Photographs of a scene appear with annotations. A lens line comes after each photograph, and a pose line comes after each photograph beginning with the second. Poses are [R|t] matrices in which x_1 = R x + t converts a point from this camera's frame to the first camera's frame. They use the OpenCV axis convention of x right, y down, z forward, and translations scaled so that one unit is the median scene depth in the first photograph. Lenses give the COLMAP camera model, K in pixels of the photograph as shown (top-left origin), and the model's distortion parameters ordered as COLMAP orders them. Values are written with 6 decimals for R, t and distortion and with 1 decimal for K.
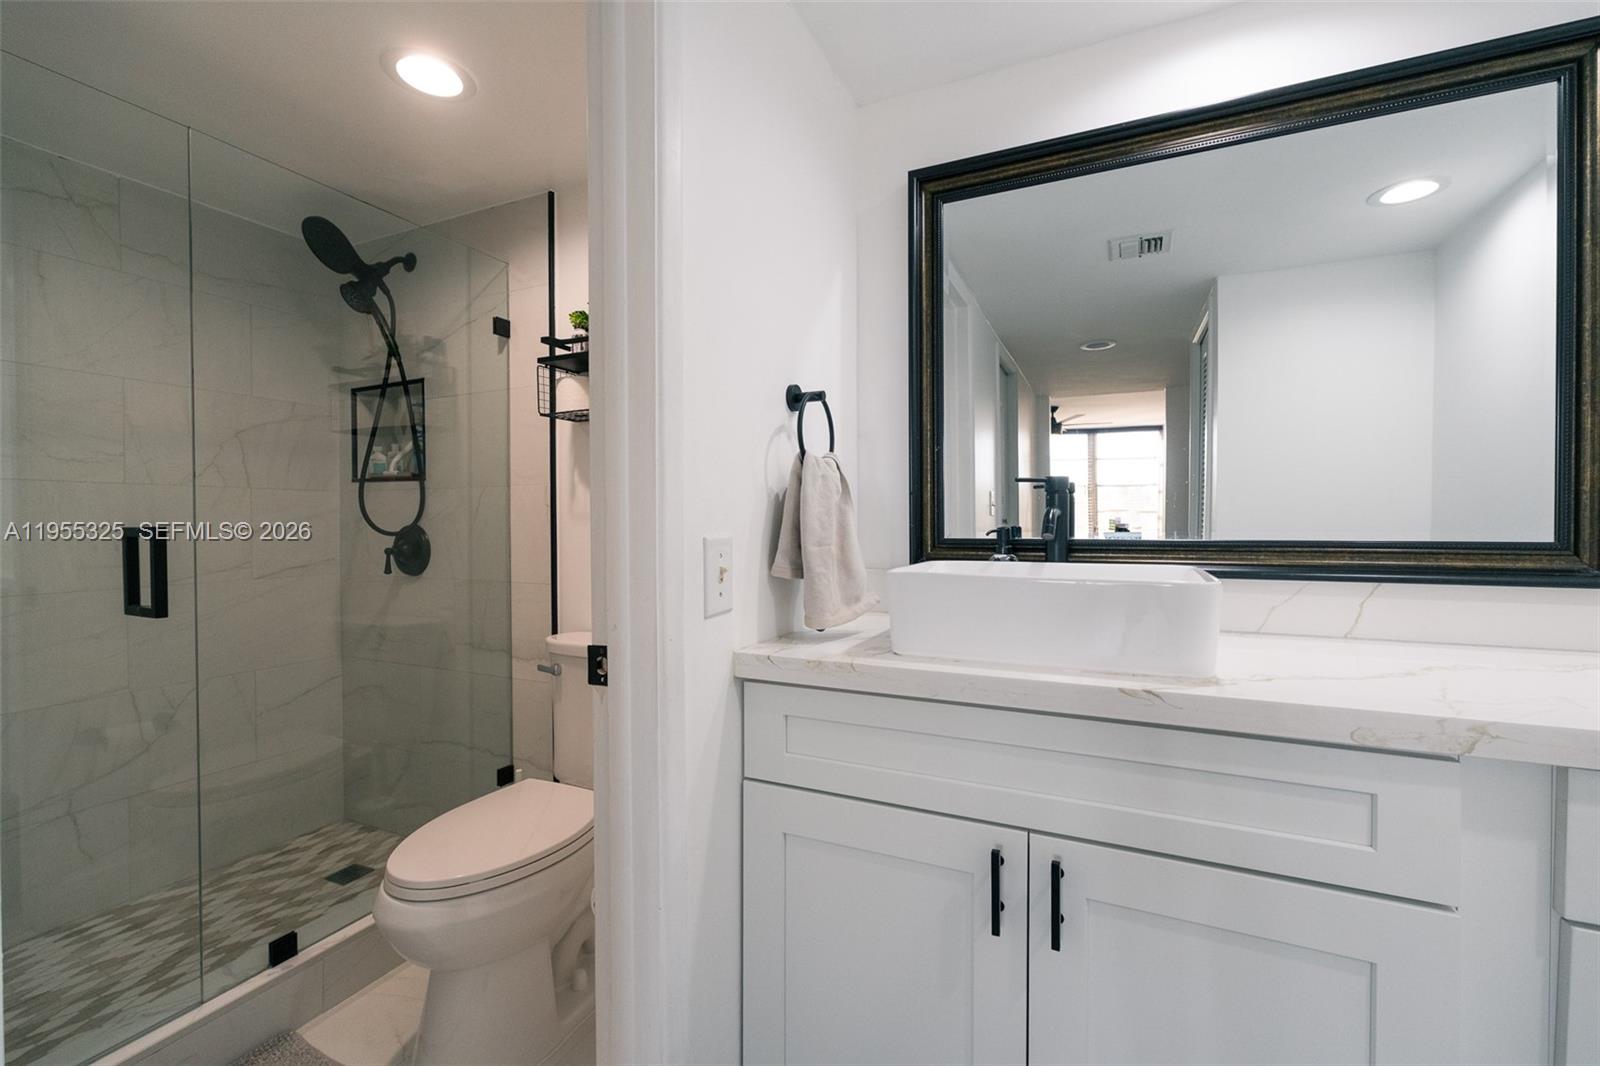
lens RADIAL K [[680.2, 0, 799.6], [0, 680.2, 531.5], [0, 0, 1]] dist [0.007126, 0.000220]
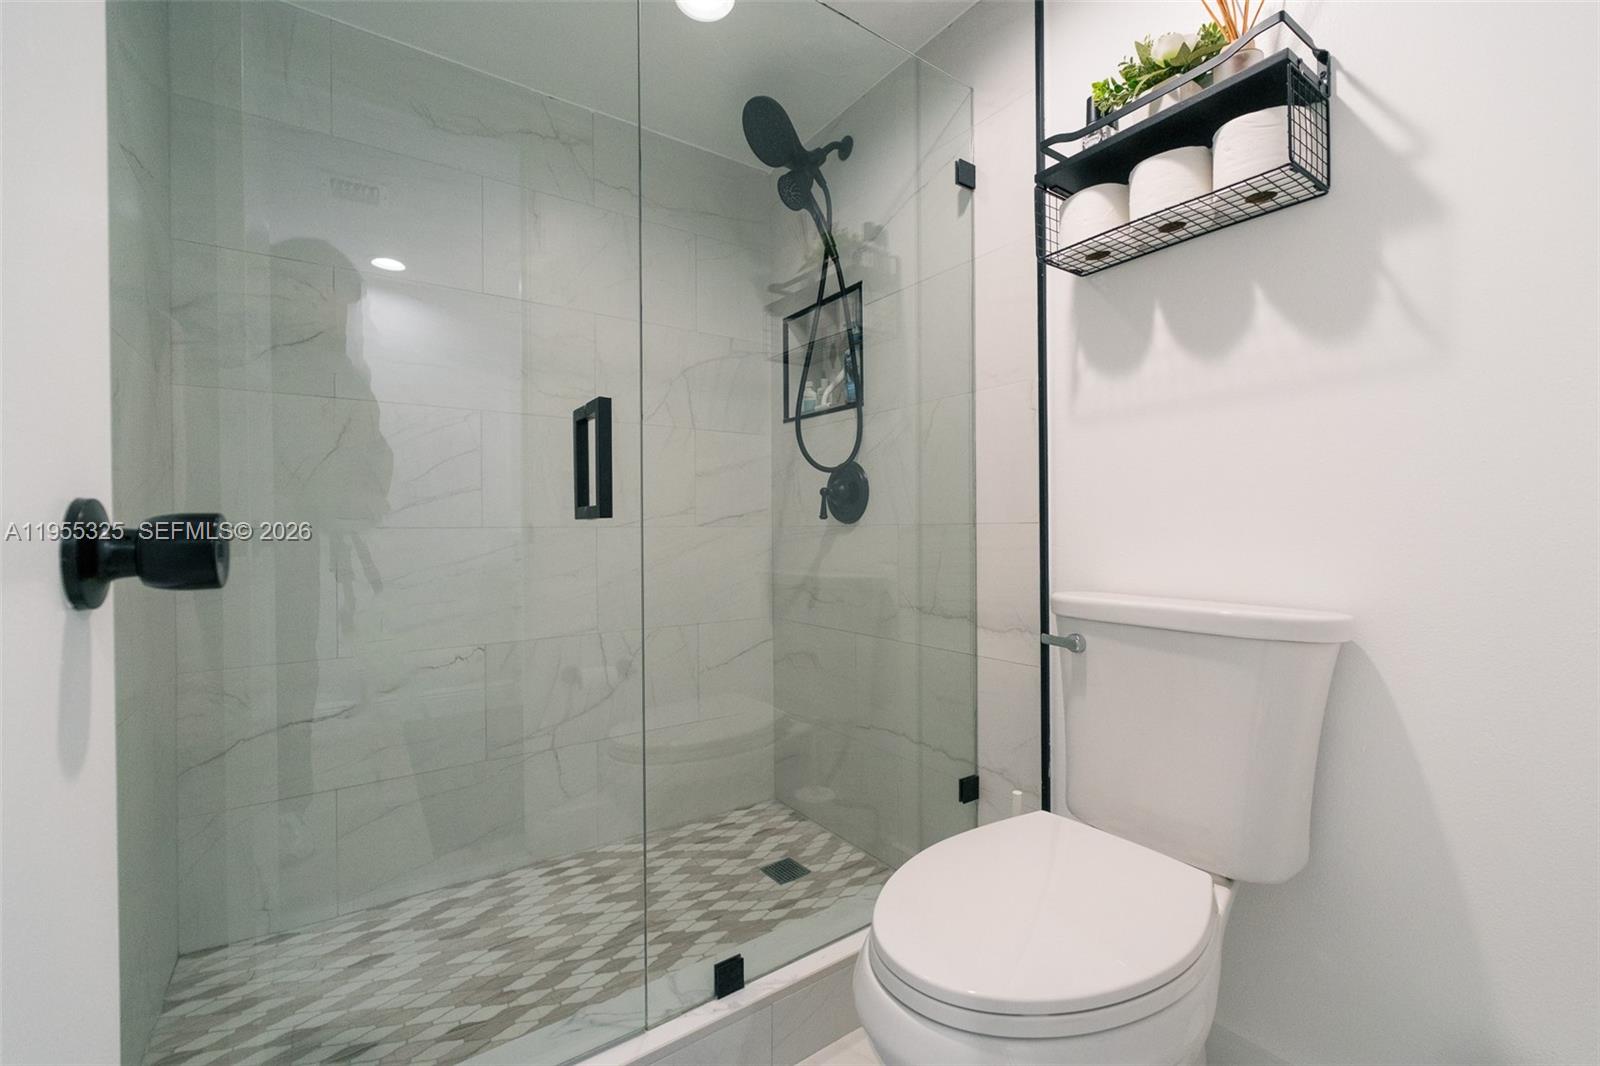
lens RADIAL K [[680.2, 0, 799.4], [0, 680.2, 533.3], [0, 0, 1]] dist [0.007126, 0.000220]
pose [[0.867968, -0.000818, -0.496620, -0.222682], [-0.003226, 0.999968, -0.007285, 0.089401], [0.496610, 0.007925, 0.867937, 0.271625]]
